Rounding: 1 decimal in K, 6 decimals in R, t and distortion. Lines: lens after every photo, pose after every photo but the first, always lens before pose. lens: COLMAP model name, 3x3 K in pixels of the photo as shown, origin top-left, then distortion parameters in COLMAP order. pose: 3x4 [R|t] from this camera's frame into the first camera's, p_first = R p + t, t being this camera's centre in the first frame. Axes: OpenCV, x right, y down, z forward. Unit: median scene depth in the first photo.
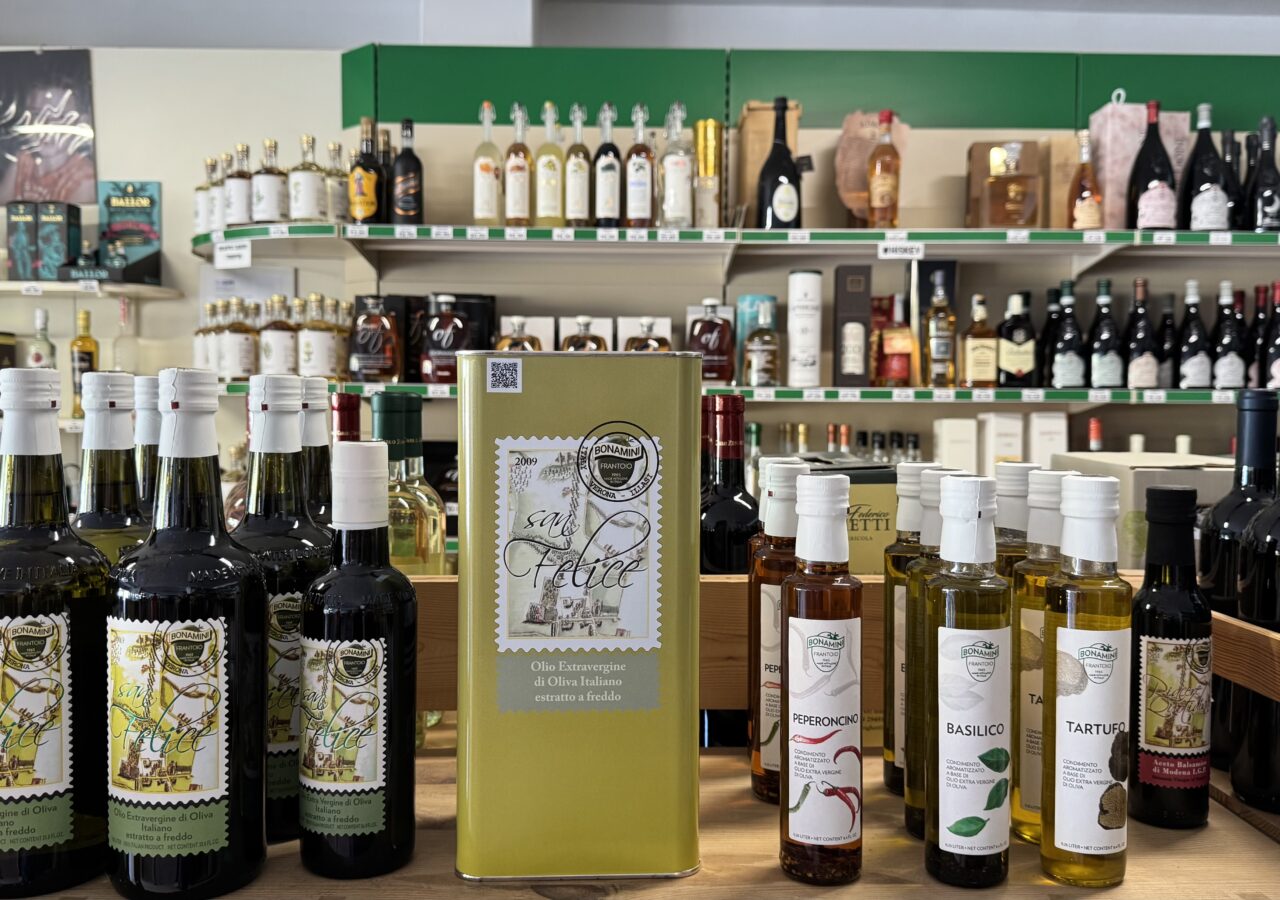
lens RADIAL K [[1136.2, 0, 640.0], [0, 1136.2, 450.0], [0, 0, 1]] dist [0.164199, -0.365148]
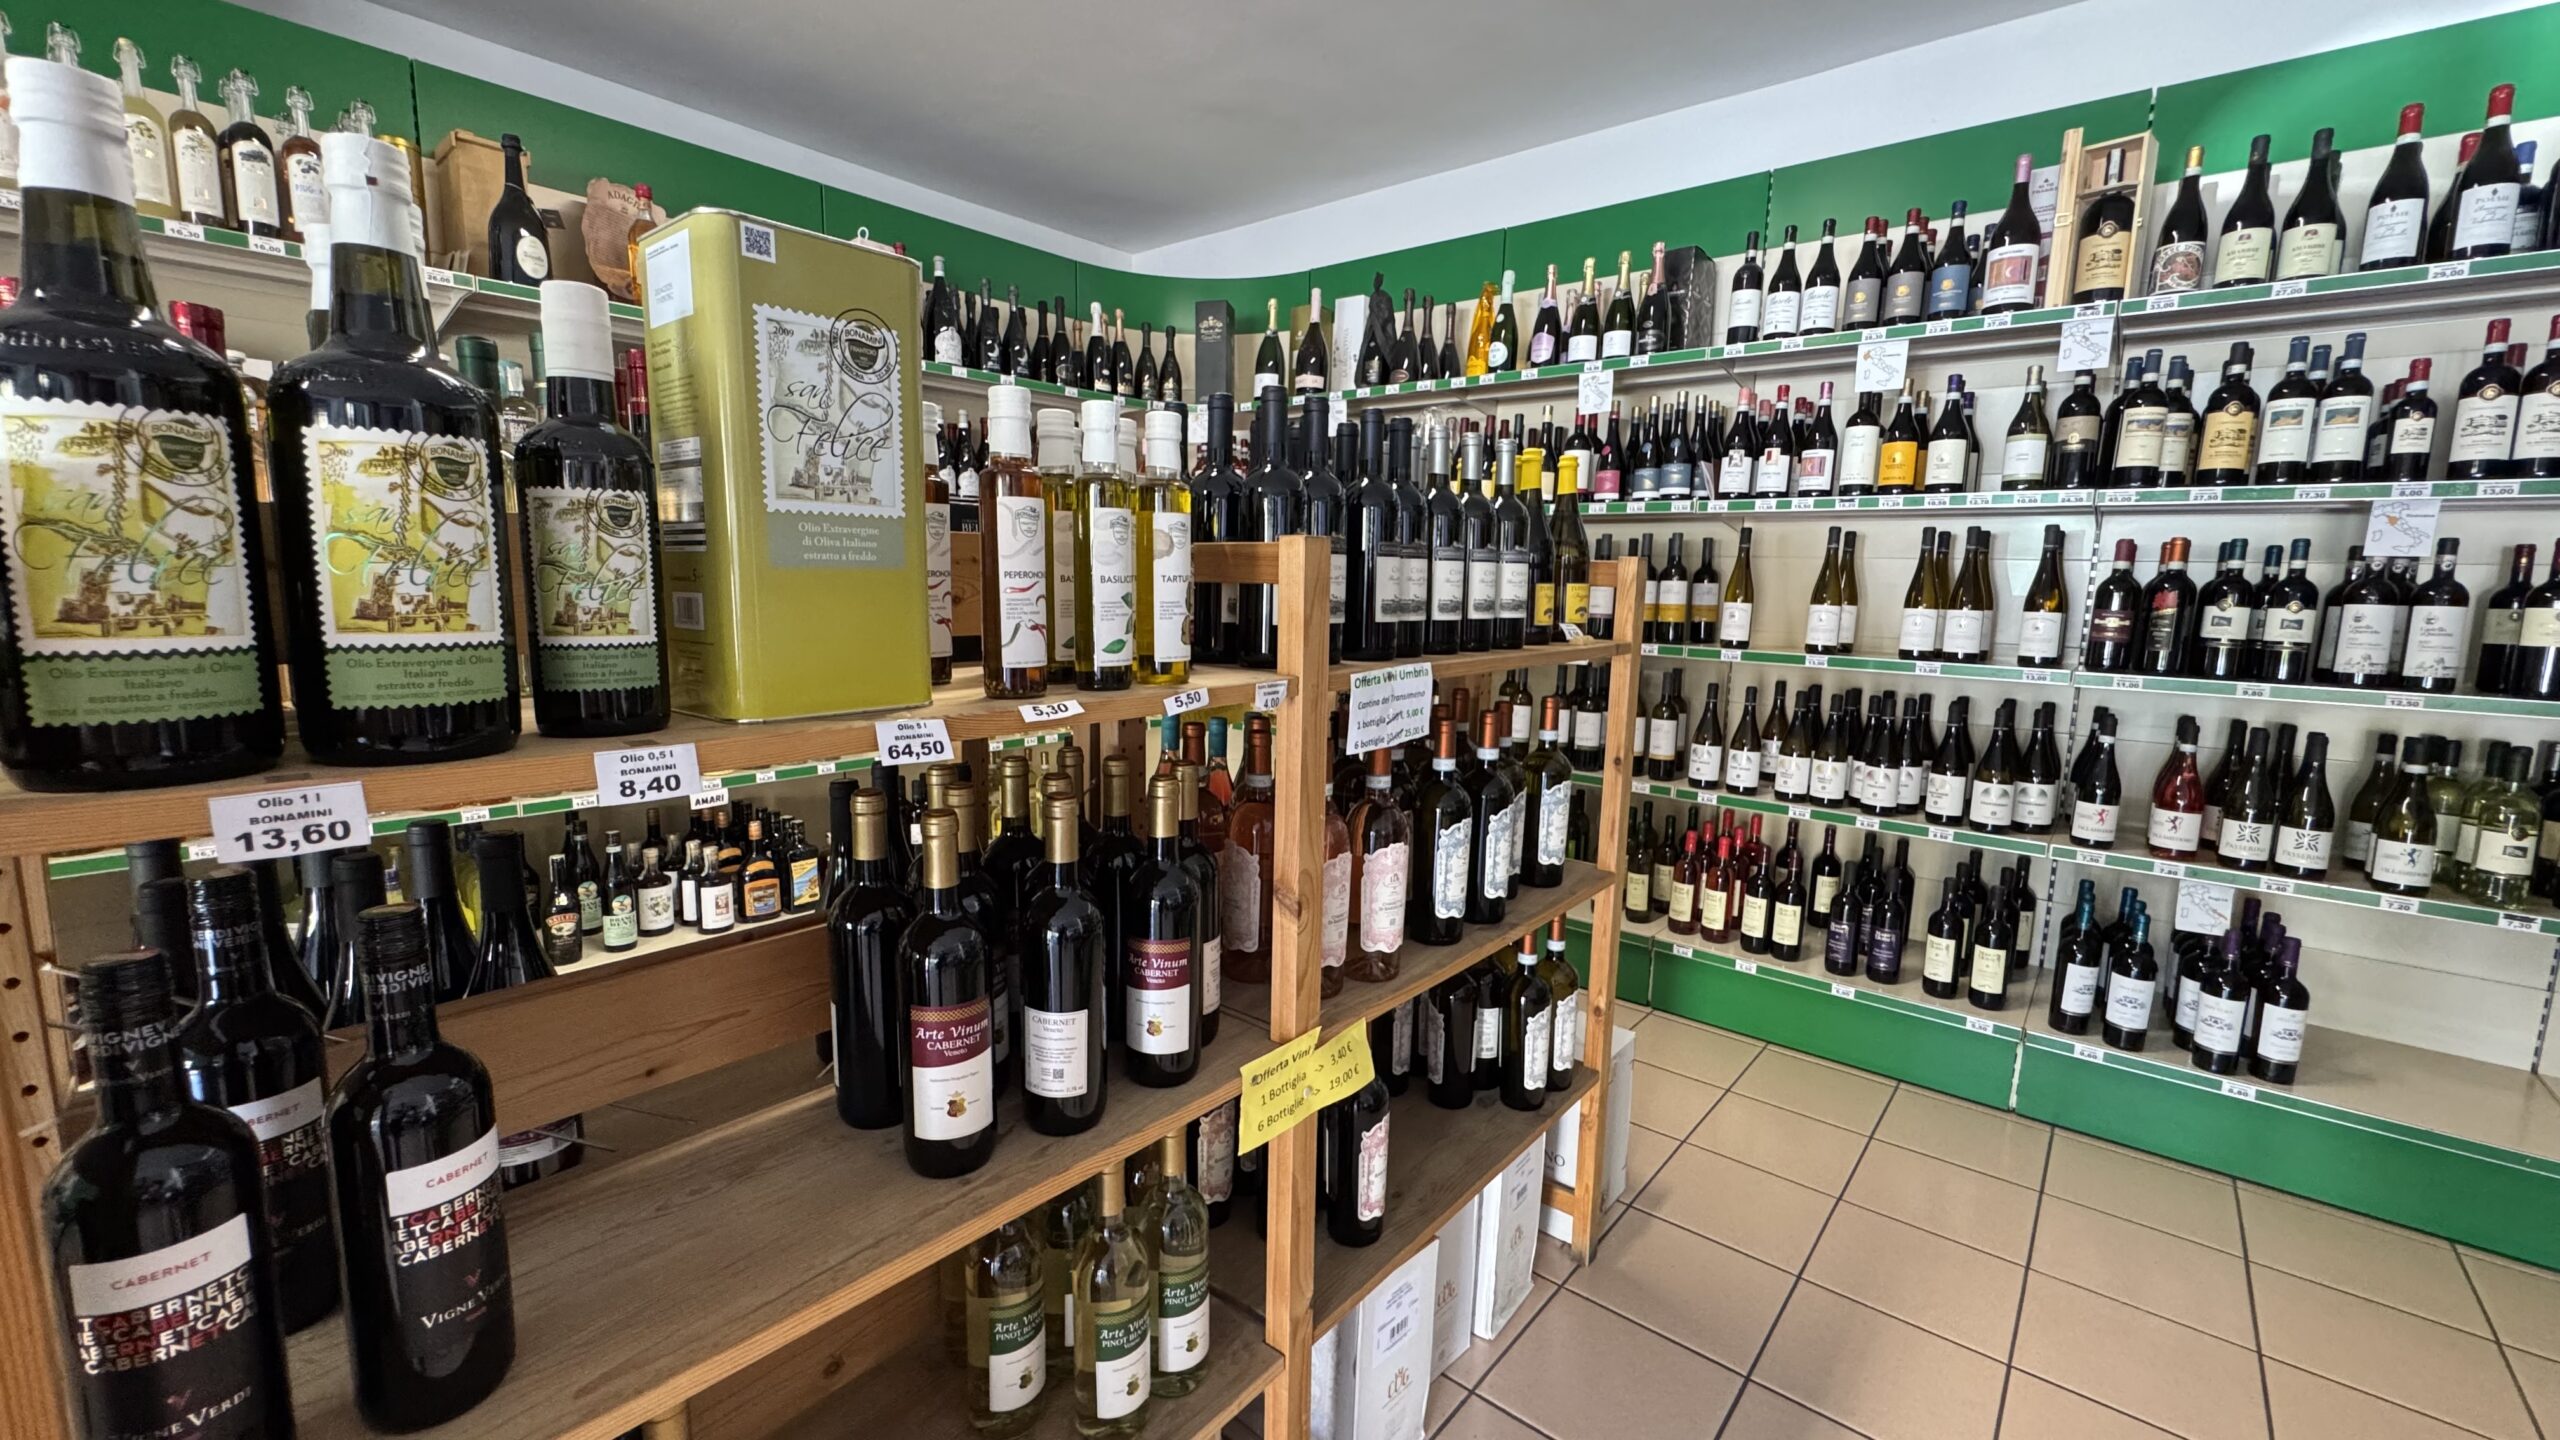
lens RADIAL K [[1035.1, 0, 1280.0], [0, 1035.1, 720.0], [0, 0, 1]] dist [-0.000690, -0.000166]
pose [[0.655359, -0.097709, 0.748971, -0.556694], [0.018123, 0.993346, 0.113731, 0.269734], [-0.755100, -0.060961, 0.652769, -0.009933]]
